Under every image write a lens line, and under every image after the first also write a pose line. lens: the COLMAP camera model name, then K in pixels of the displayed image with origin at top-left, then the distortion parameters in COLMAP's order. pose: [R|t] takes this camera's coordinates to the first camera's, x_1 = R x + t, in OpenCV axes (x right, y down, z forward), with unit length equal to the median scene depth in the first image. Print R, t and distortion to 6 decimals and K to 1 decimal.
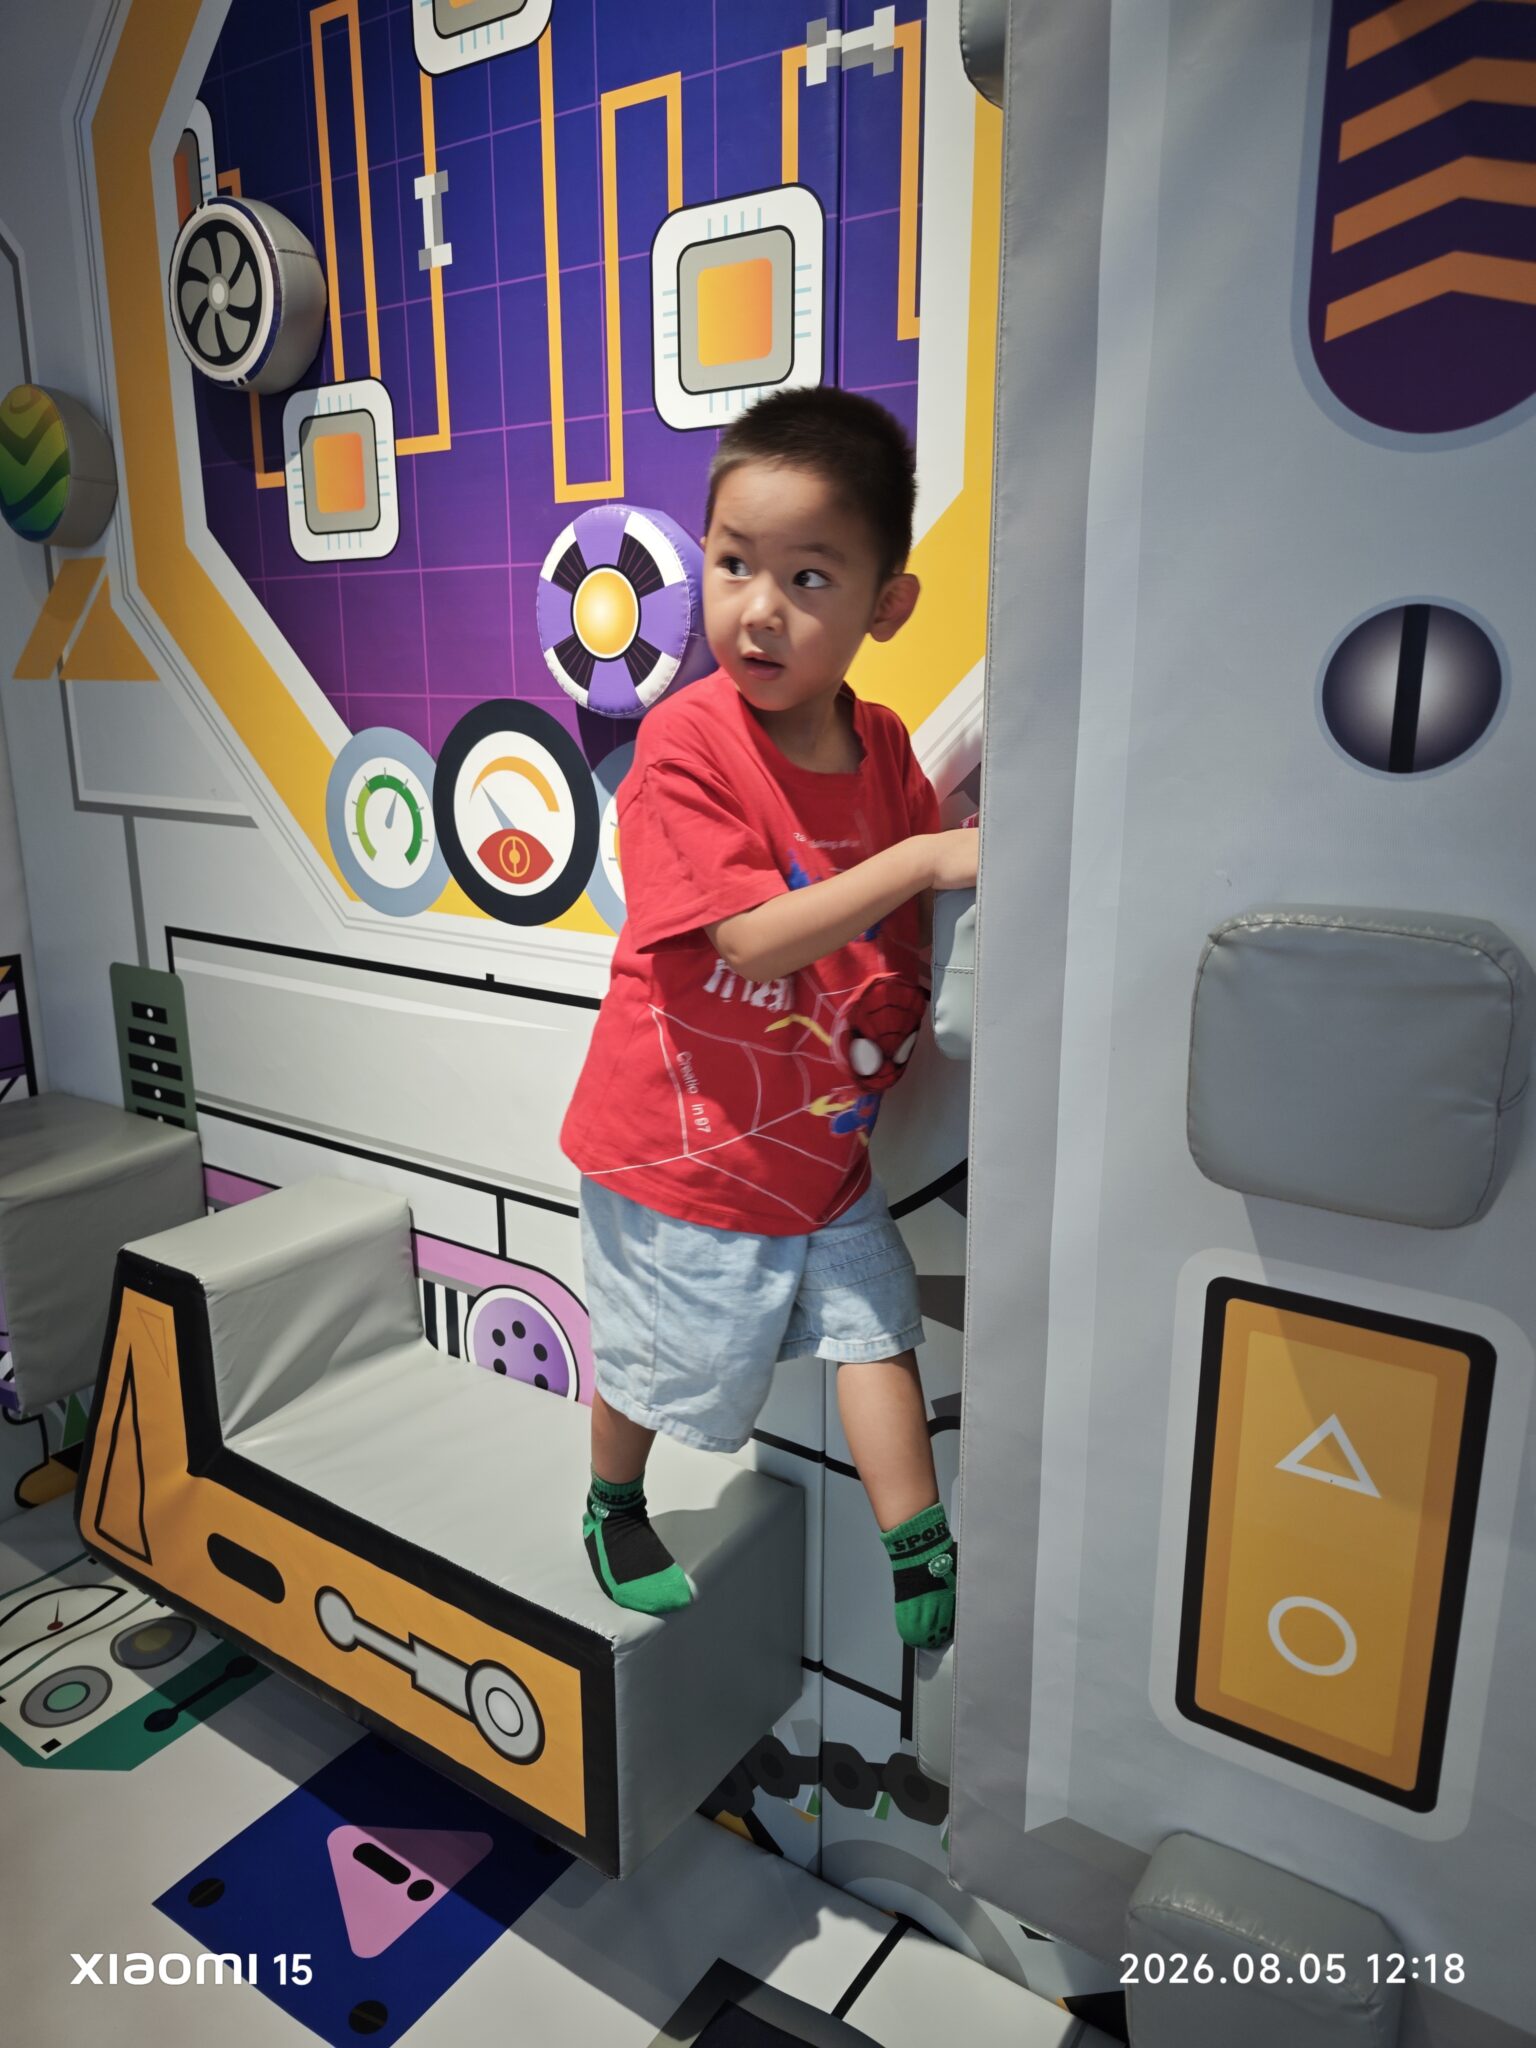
lens RADIAL K [[1408.6, 0, 779.5], [0, 1408.6, 1014.6], [0, 0, 1]] dist [0.008928, -0.019122]
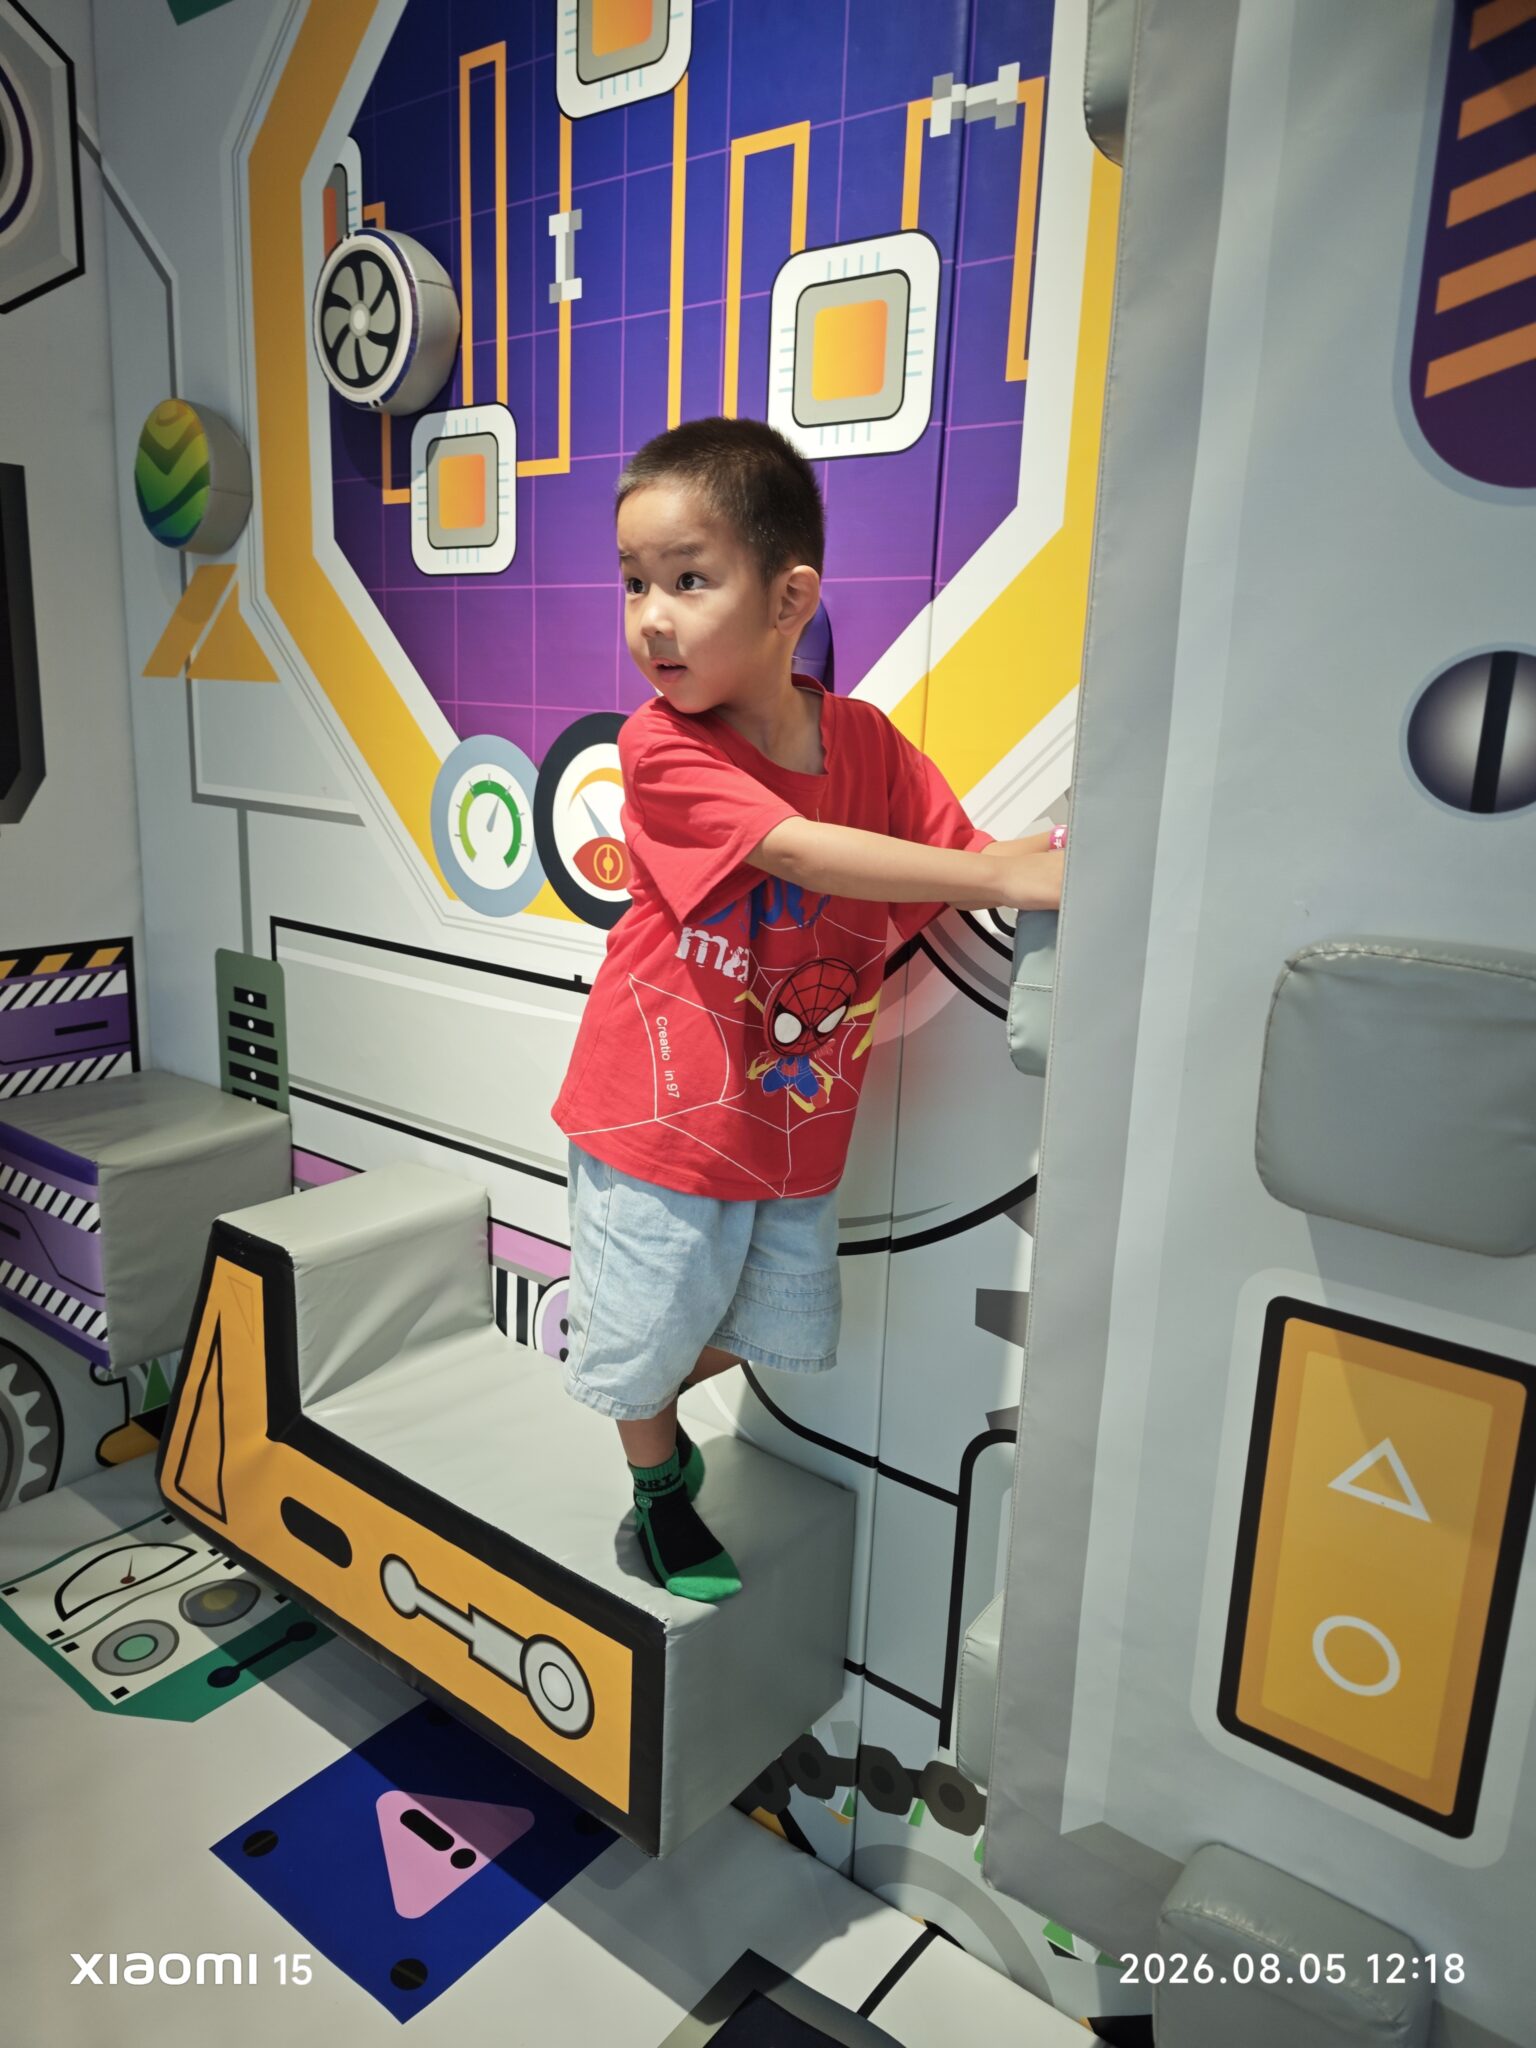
lens RADIAL K [[1408.1, 0, 763.1], [0, 1408.1, 1015.2], [0, 0, 1]] dist [0.001922, -0.006097]
pose [[0.997017, 0.051256, -0.057699, -0.009130], [-0.052191, 0.998527, -0.014808, 0.009955], [0.056855, 0.017775, 0.998224, -0.030424]]
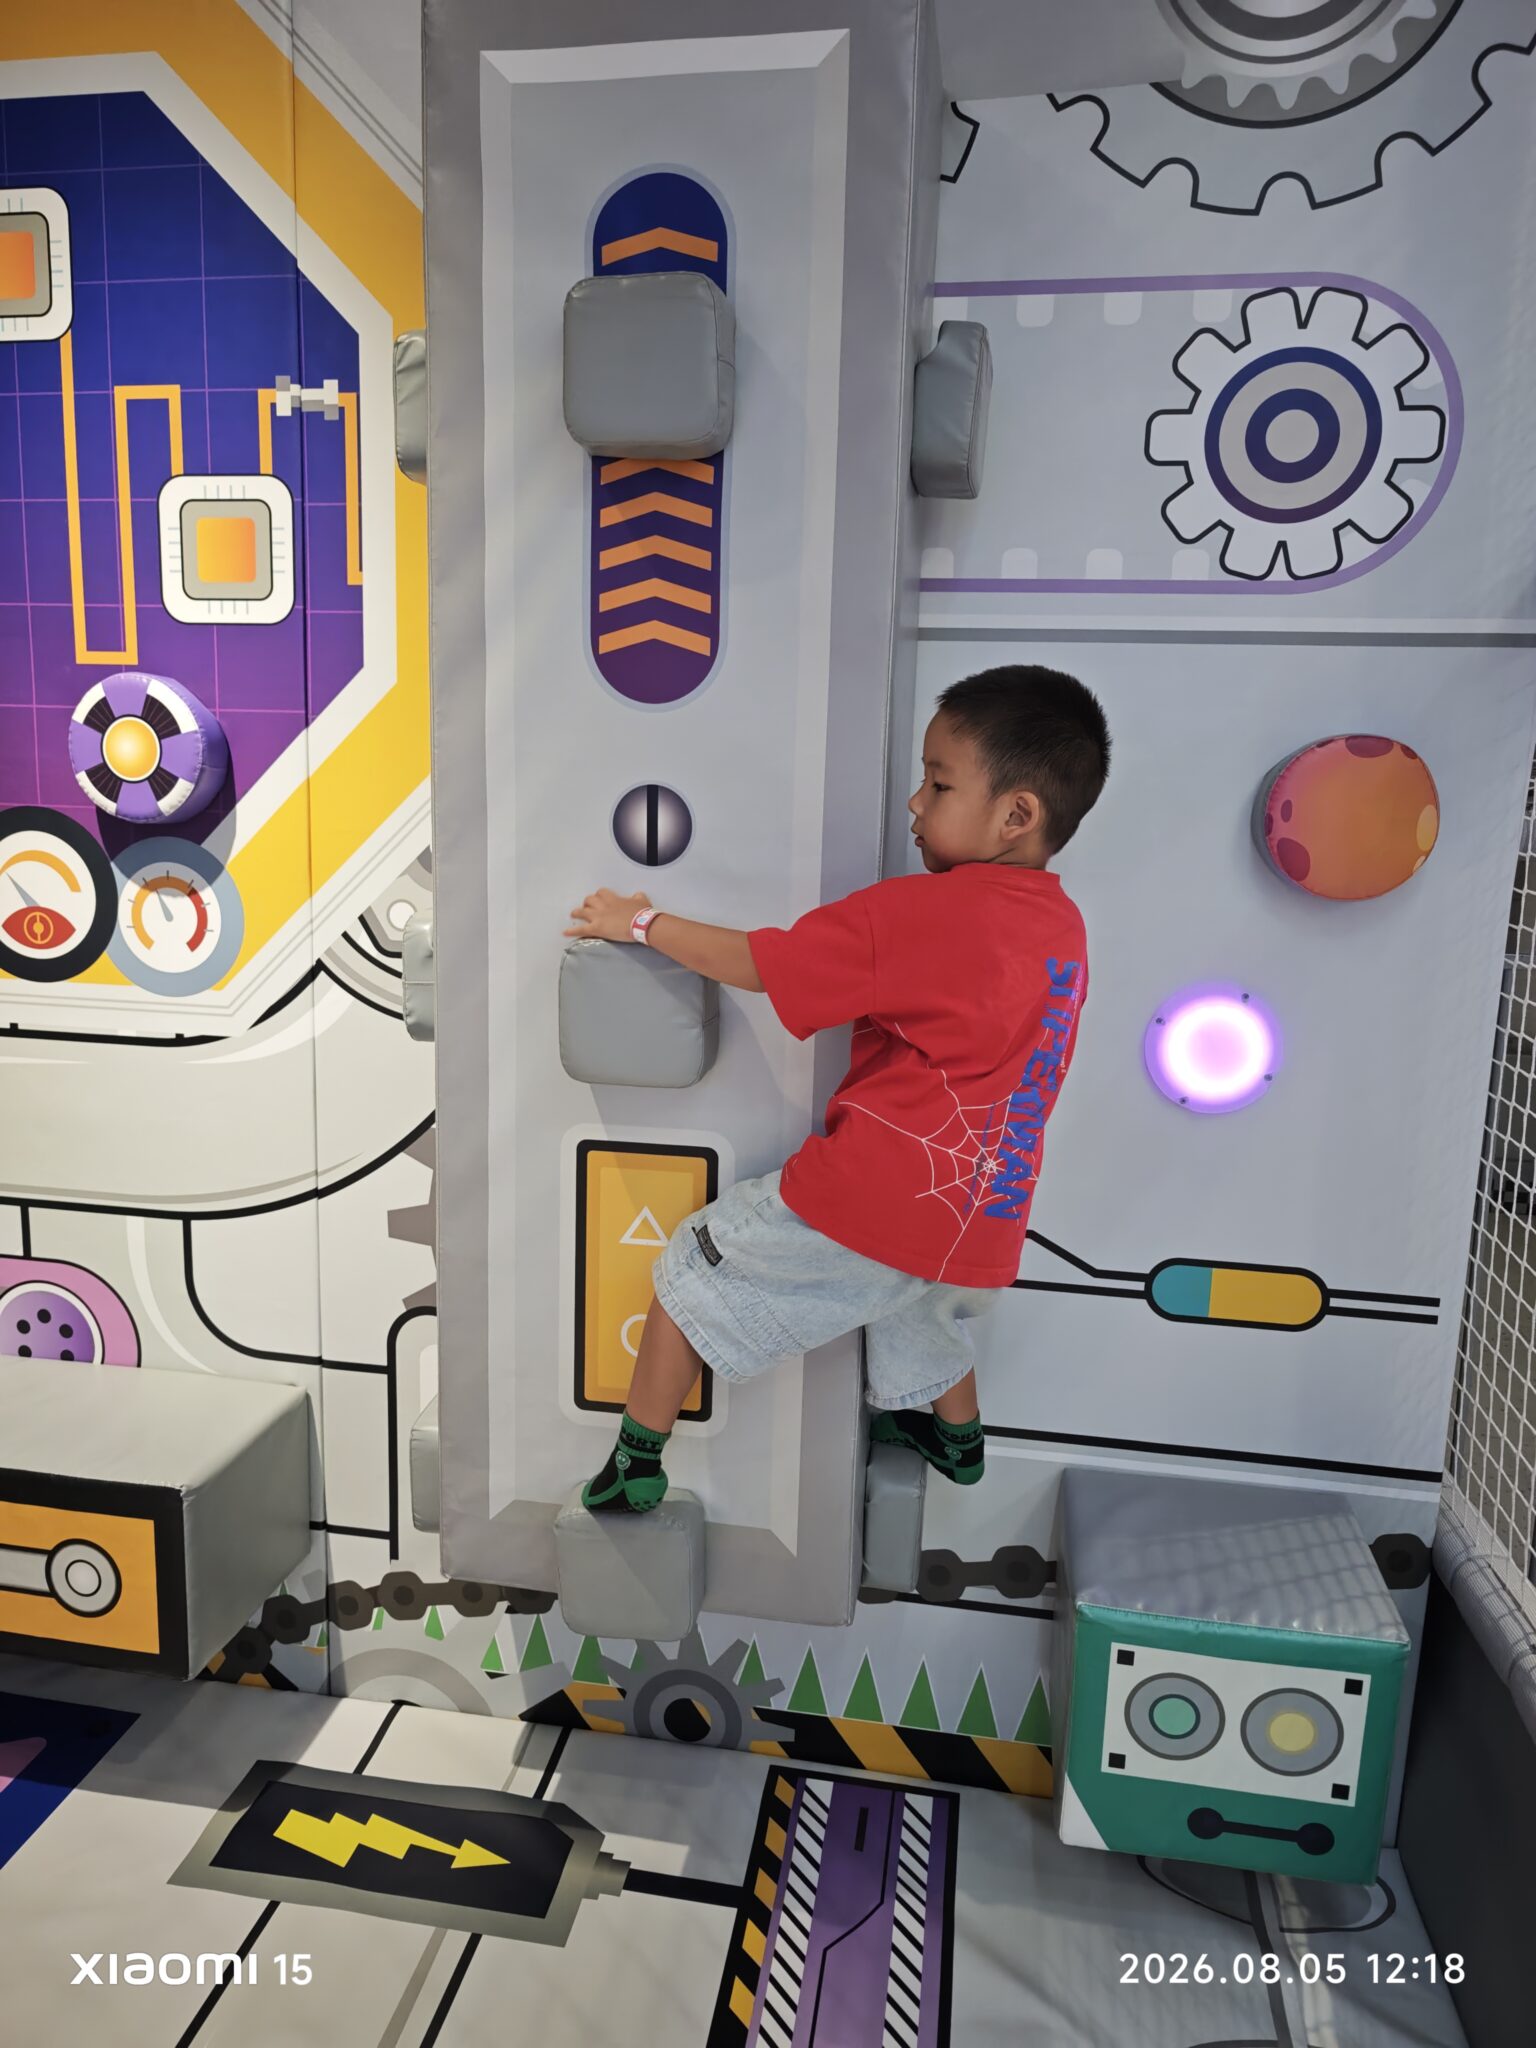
lens RADIAL K [[1376.5, 0, 763.3], [0, 1376.5, 987.5], [0, 0, 1]] dist [0.048502, -0.073294]
pose [[0.911562, -0.040772, 0.409137, -0.119669], [0.070901, 0.995752, -0.058737, 0.068448], [-0.405004, 0.082551, 0.910581, -0.447611]]
